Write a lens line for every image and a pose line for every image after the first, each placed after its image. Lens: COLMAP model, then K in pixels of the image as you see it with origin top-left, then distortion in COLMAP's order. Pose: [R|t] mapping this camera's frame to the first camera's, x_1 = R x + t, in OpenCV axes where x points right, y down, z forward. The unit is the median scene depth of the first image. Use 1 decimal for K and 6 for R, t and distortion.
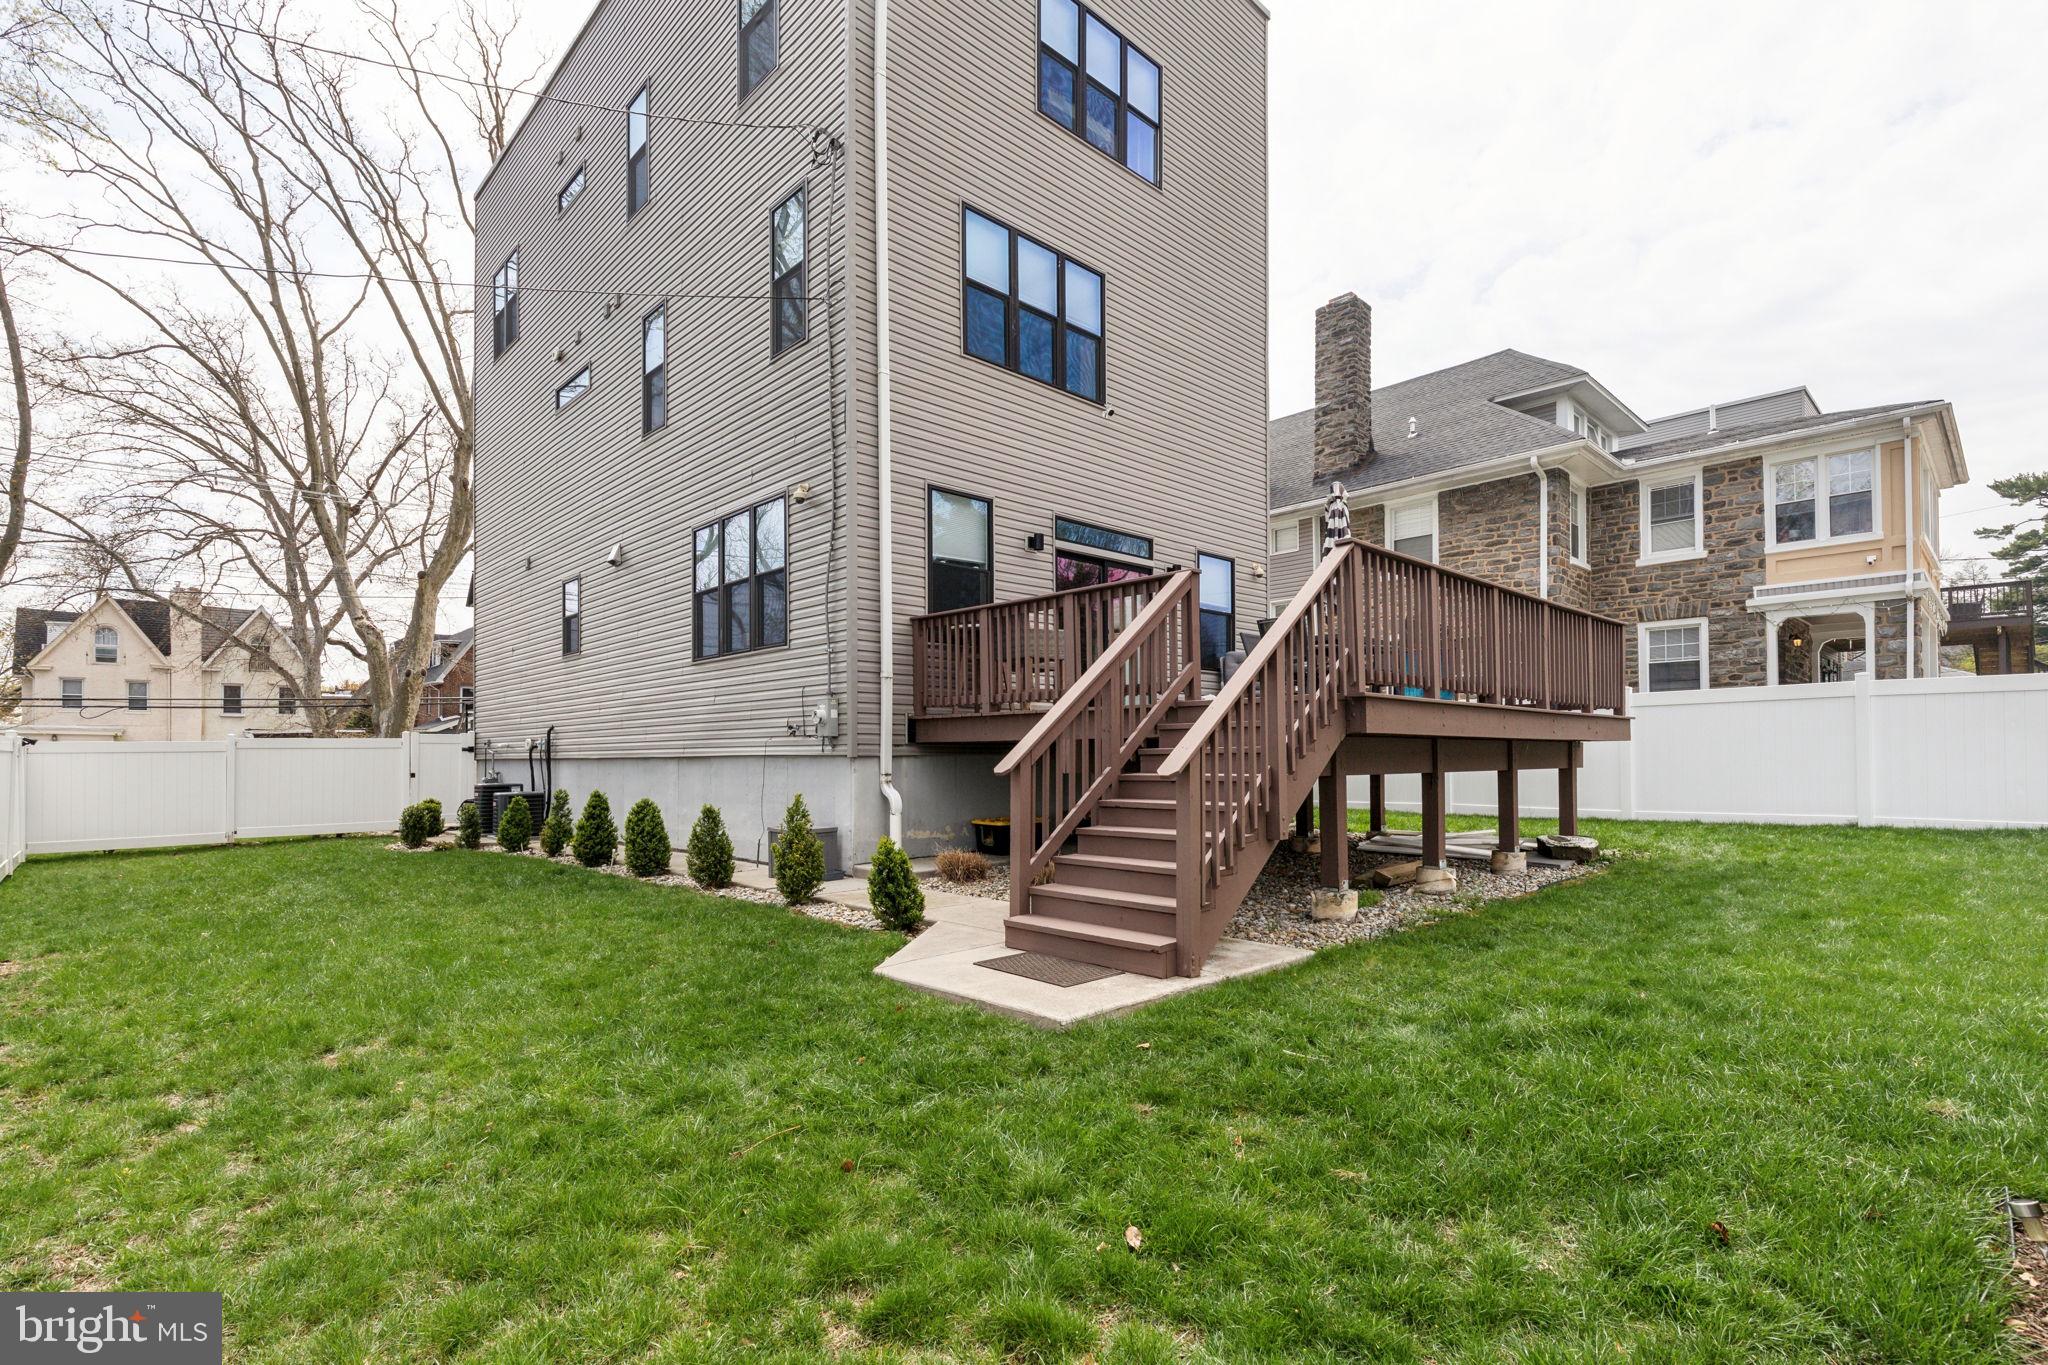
lens RADIAL K [[953.1, 0, 1027.0], [0, 953.1, 741.2], [0, 0, 1]] dist [0.000823, 0.002183]
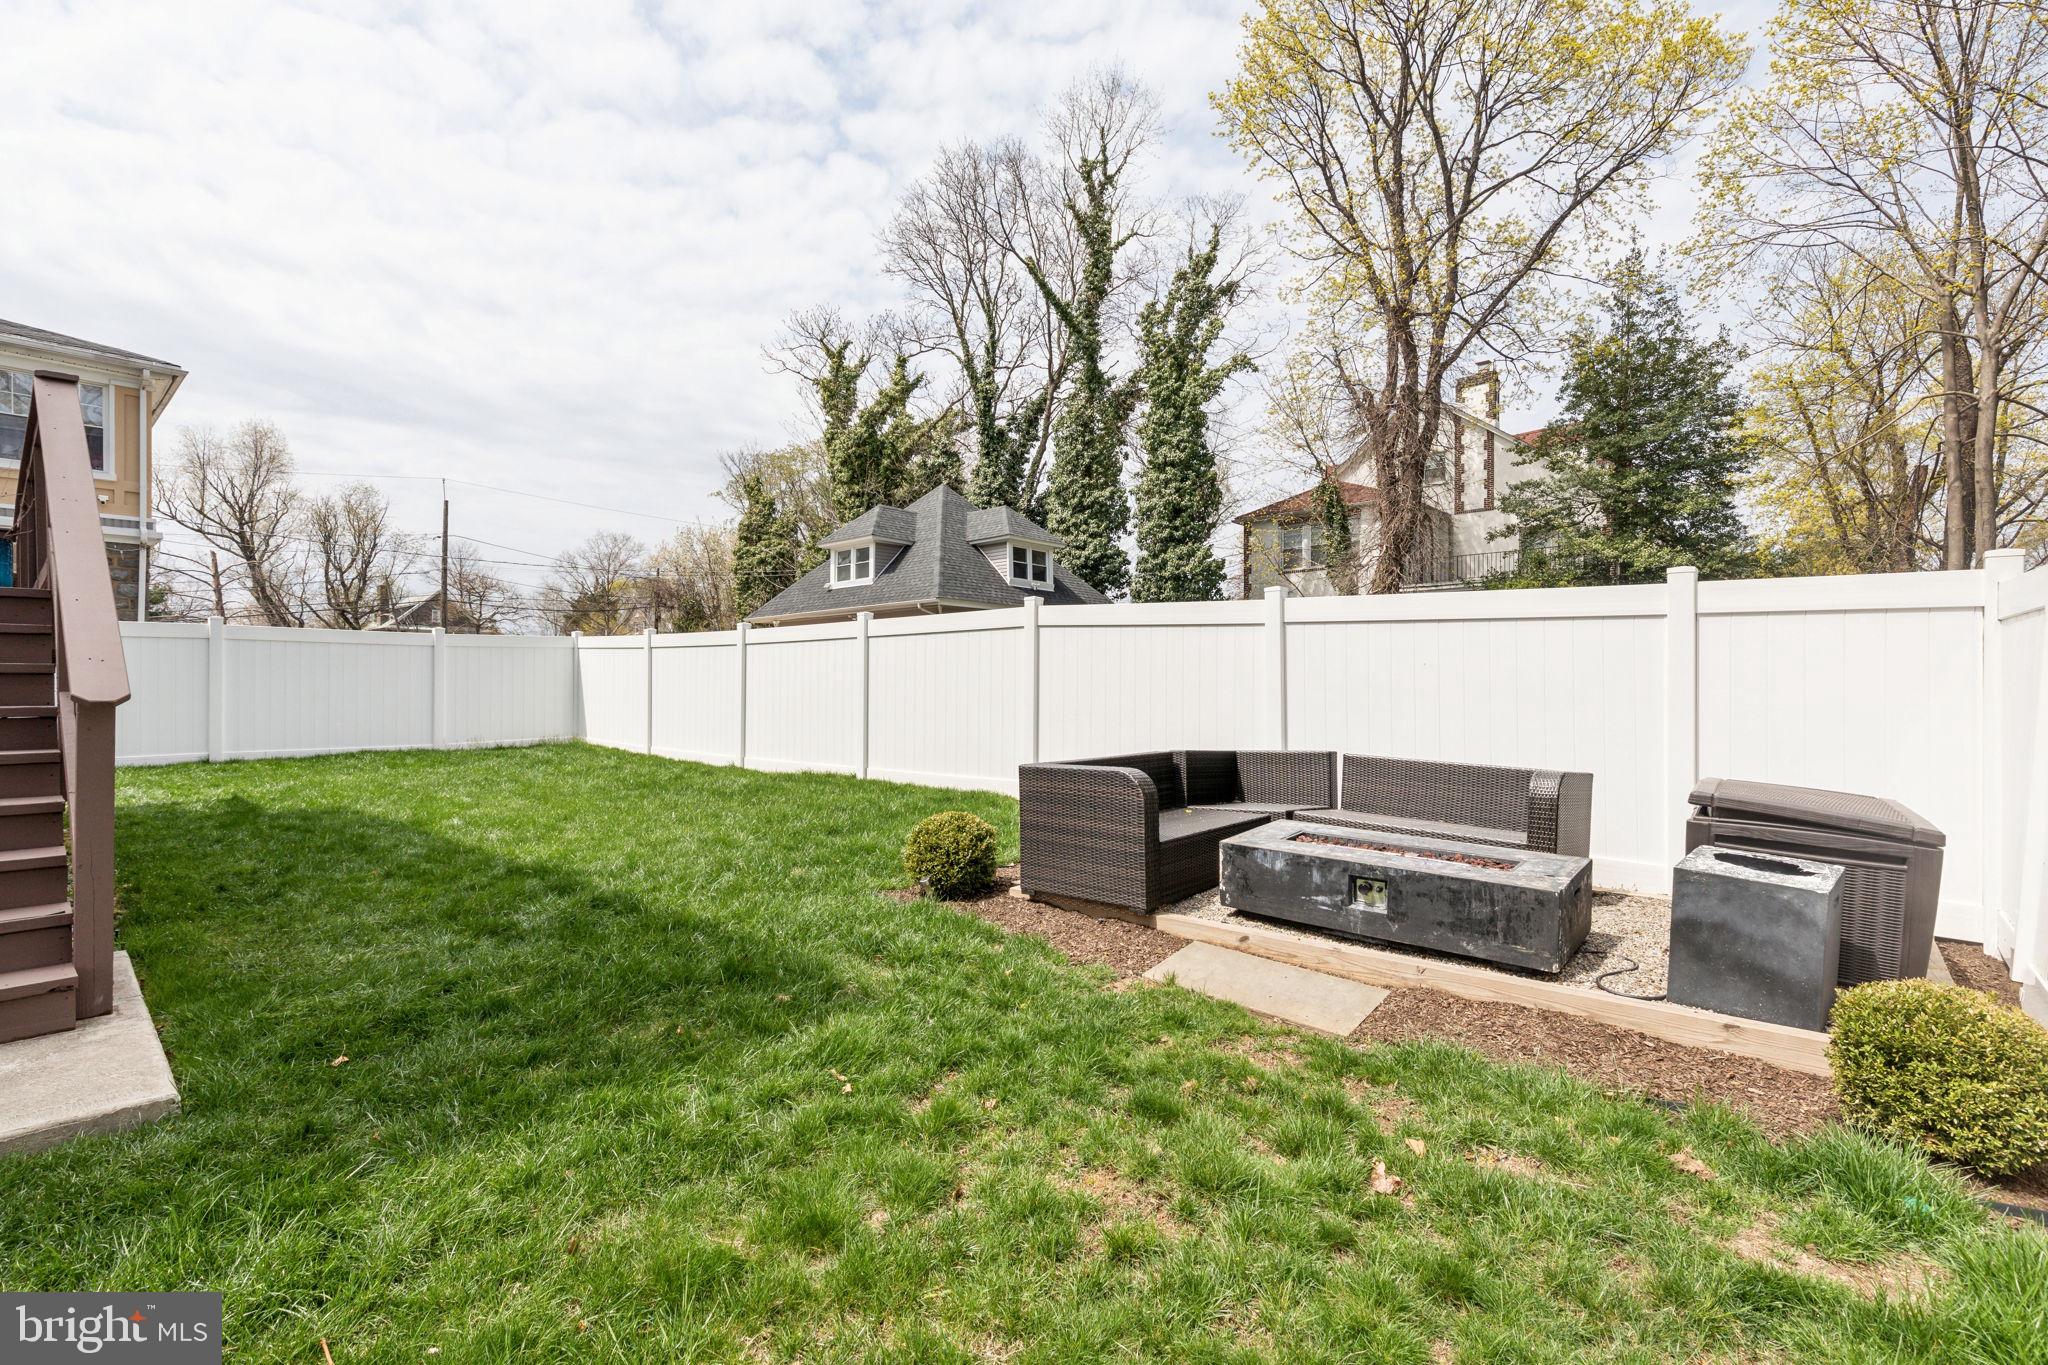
lens RADIAL K [[953.1, 0, 1001.8], [0, 953.1, 688.4], [0, 0, 1]] dist [0.000823, 0.002183]
pose [[-0.063376, 0.012788, 0.997908, -0.144589], [-0.011713, 0.999840, -0.013556, 0.007393], [-0.997921, -0.012547, -0.063216, 0.118837]]
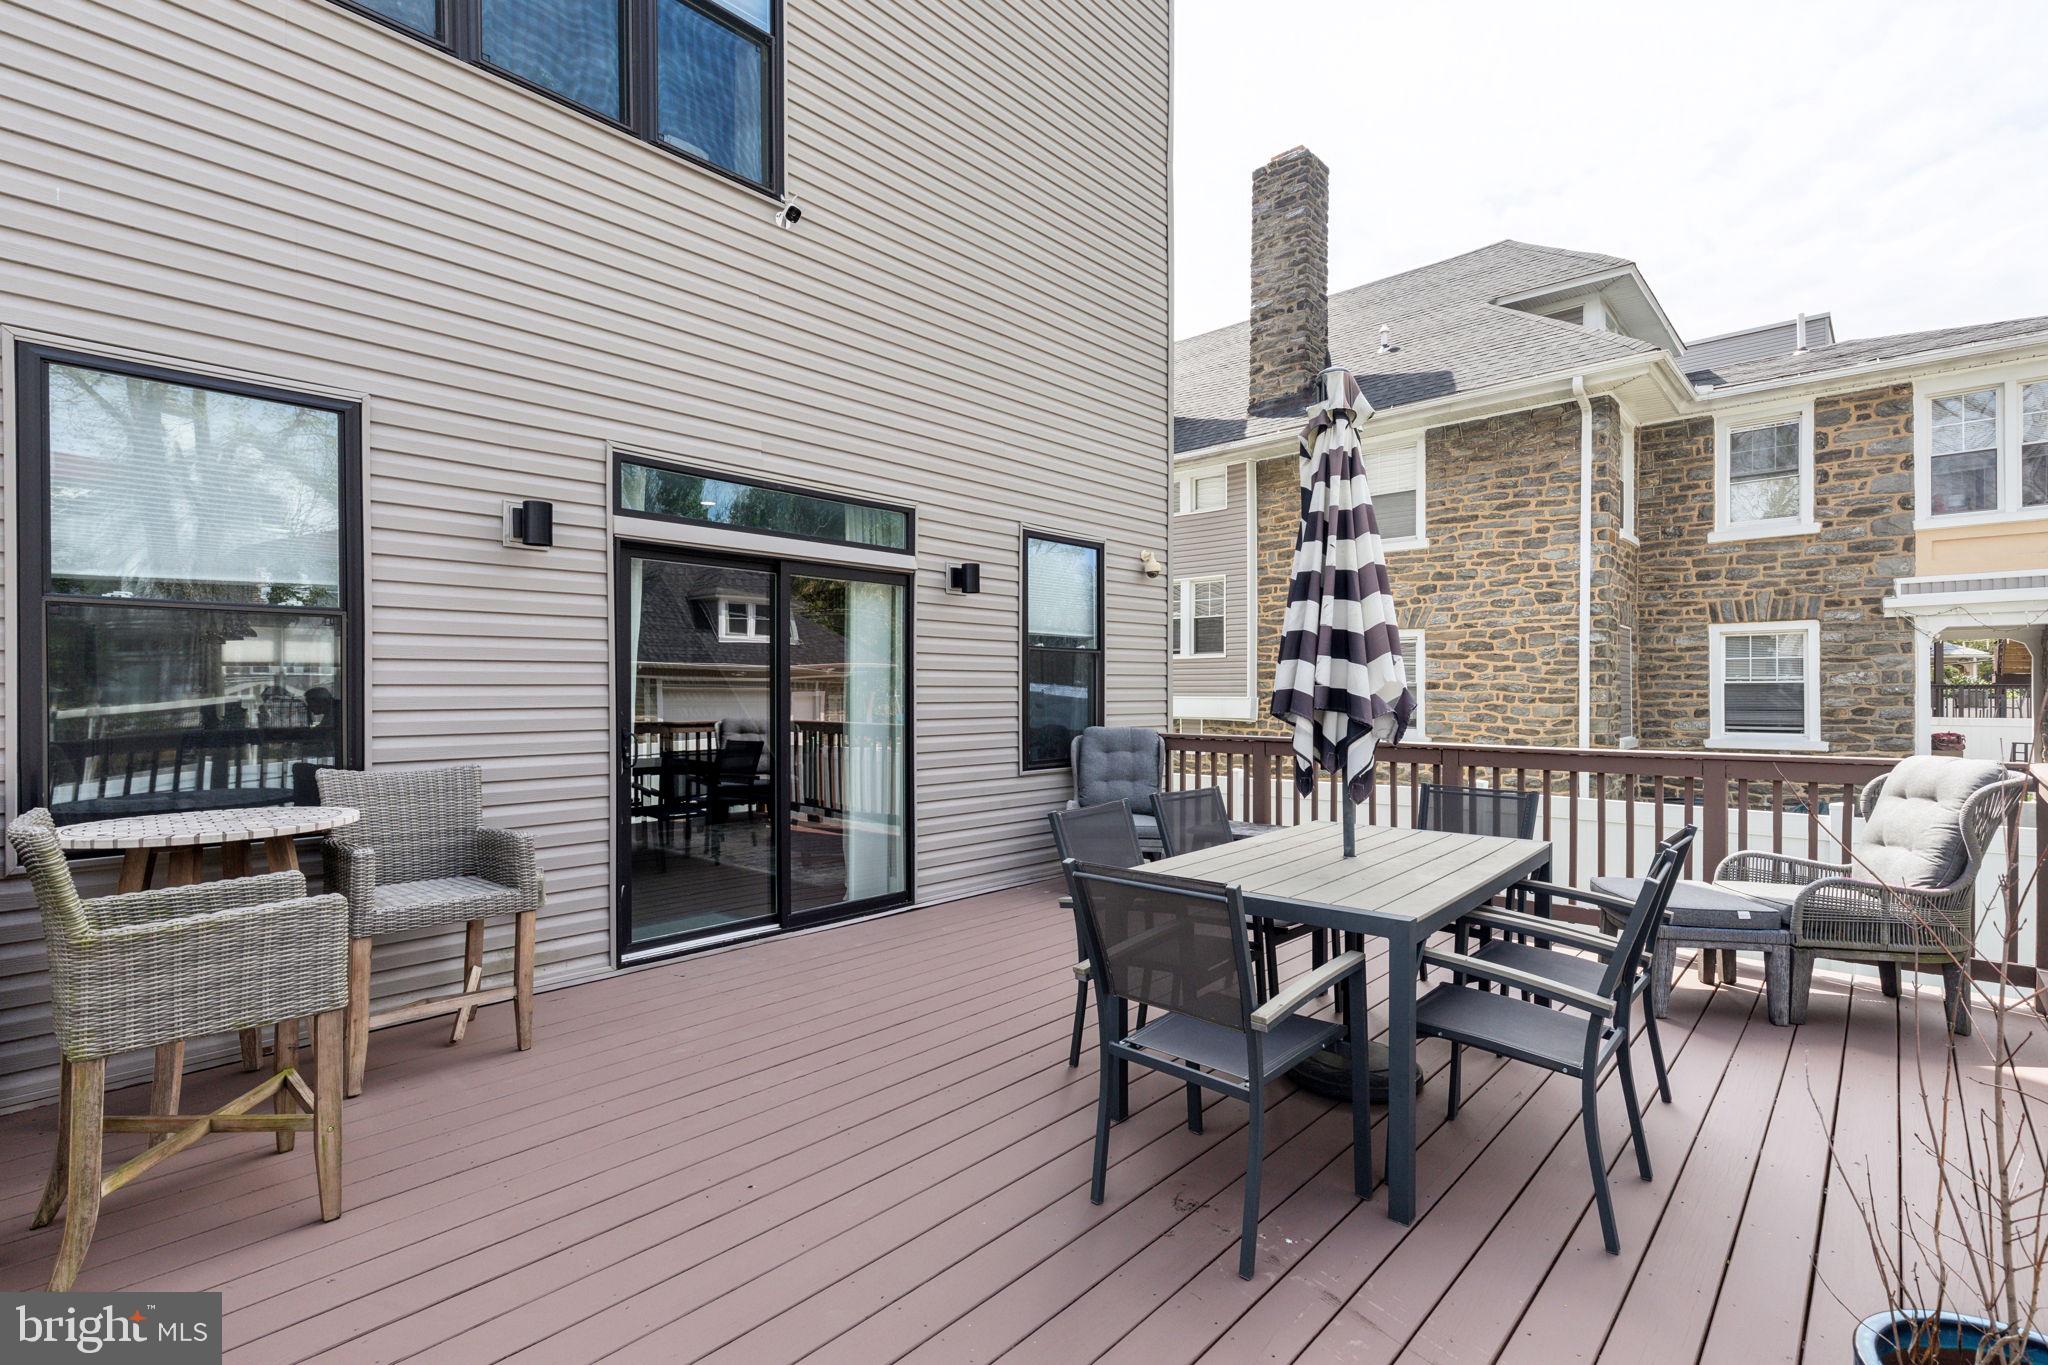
lens RADIAL K [[953.1, 0, 1022.7], [0, 953.1, 686.4], [0, 0, 1]] dist [0.000823, 0.002183]
pose [[0.997861, 0.002433, 0.065319, 0.106817], [-0.002951, 0.999965, 0.007838, -0.089669], [-0.065297, -0.008014, 0.997834, 0.370156]]
